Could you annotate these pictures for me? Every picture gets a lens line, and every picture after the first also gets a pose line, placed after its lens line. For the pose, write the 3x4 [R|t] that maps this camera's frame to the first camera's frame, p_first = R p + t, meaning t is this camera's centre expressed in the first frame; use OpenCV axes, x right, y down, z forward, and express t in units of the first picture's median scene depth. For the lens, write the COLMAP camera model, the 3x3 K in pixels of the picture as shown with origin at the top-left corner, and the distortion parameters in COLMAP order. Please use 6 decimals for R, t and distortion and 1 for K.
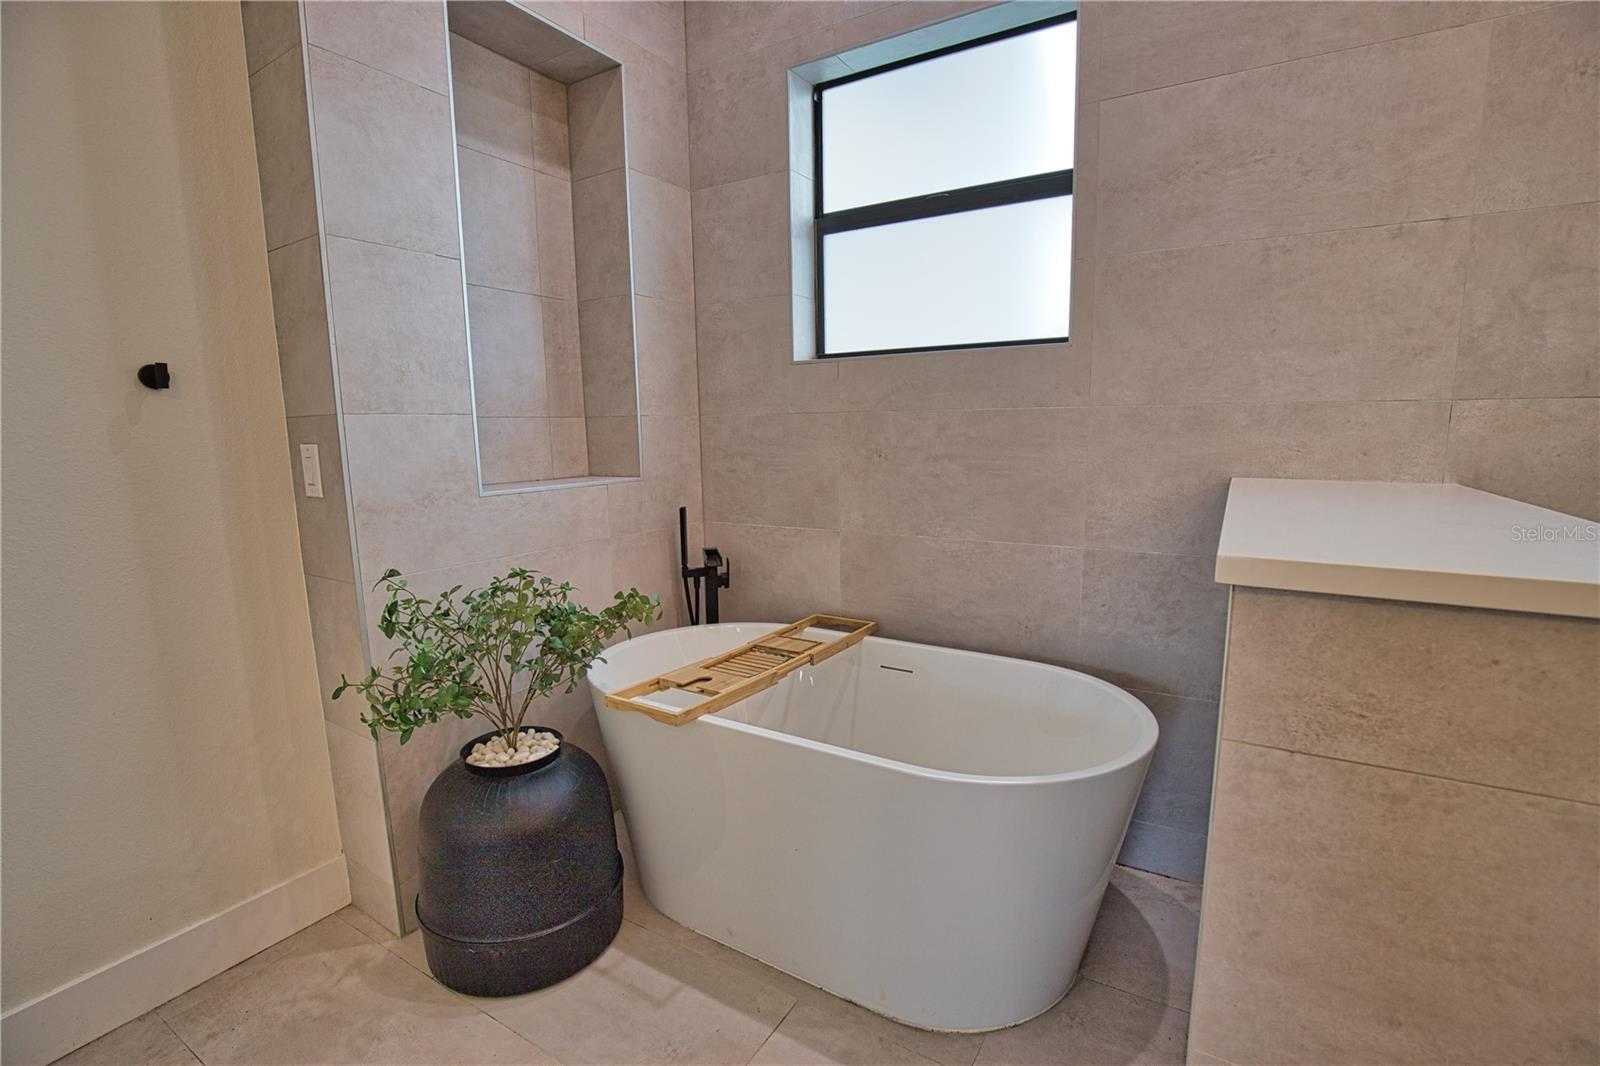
lens RADIAL K [[730.1, 0, 812.5], [0, 730.1, 542.9], [0, 0, 1]] dist [-0.032472, 0.005348]
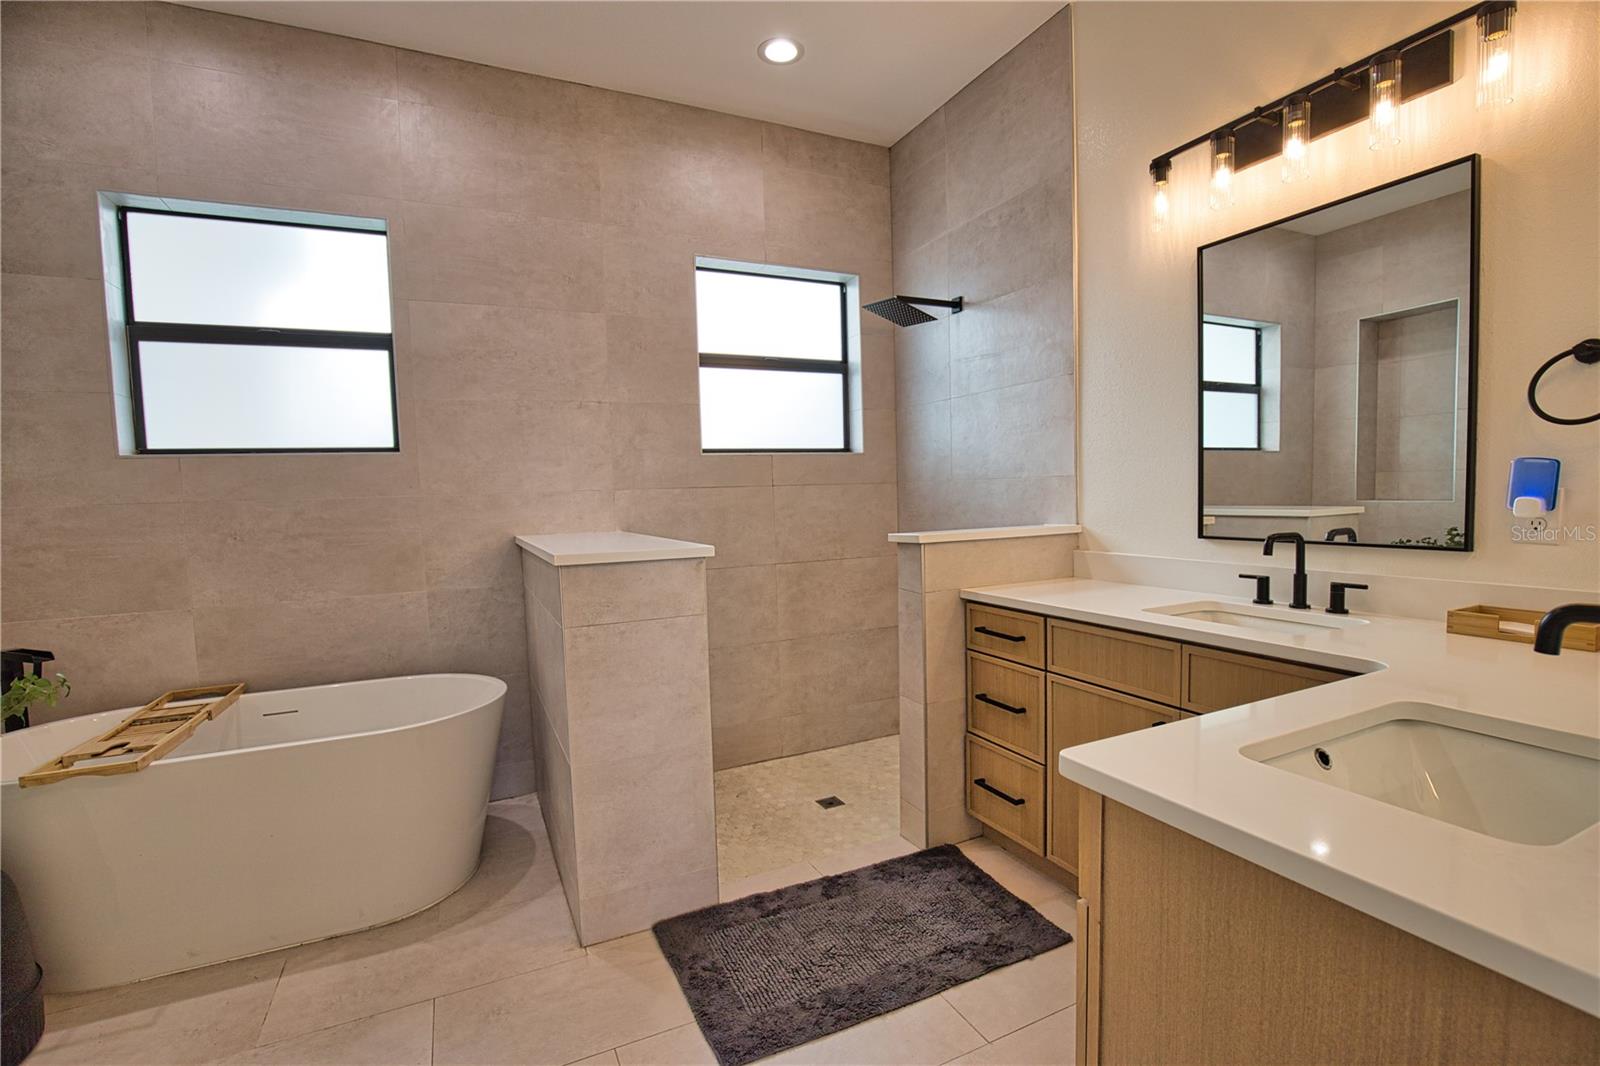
lens RADIAL K [[730.1, 0, 800.8], [0, 730.1, 542.9], [0, 0, 1]] dist [-0.032472, 0.005348]
pose [[0.555222, -0.061368, 0.829435, -0.383963], [0.153727, 0.987663, -0.029830, 0.065618], [-0.817372, 0.144069, 0.557806, -0.409623]]
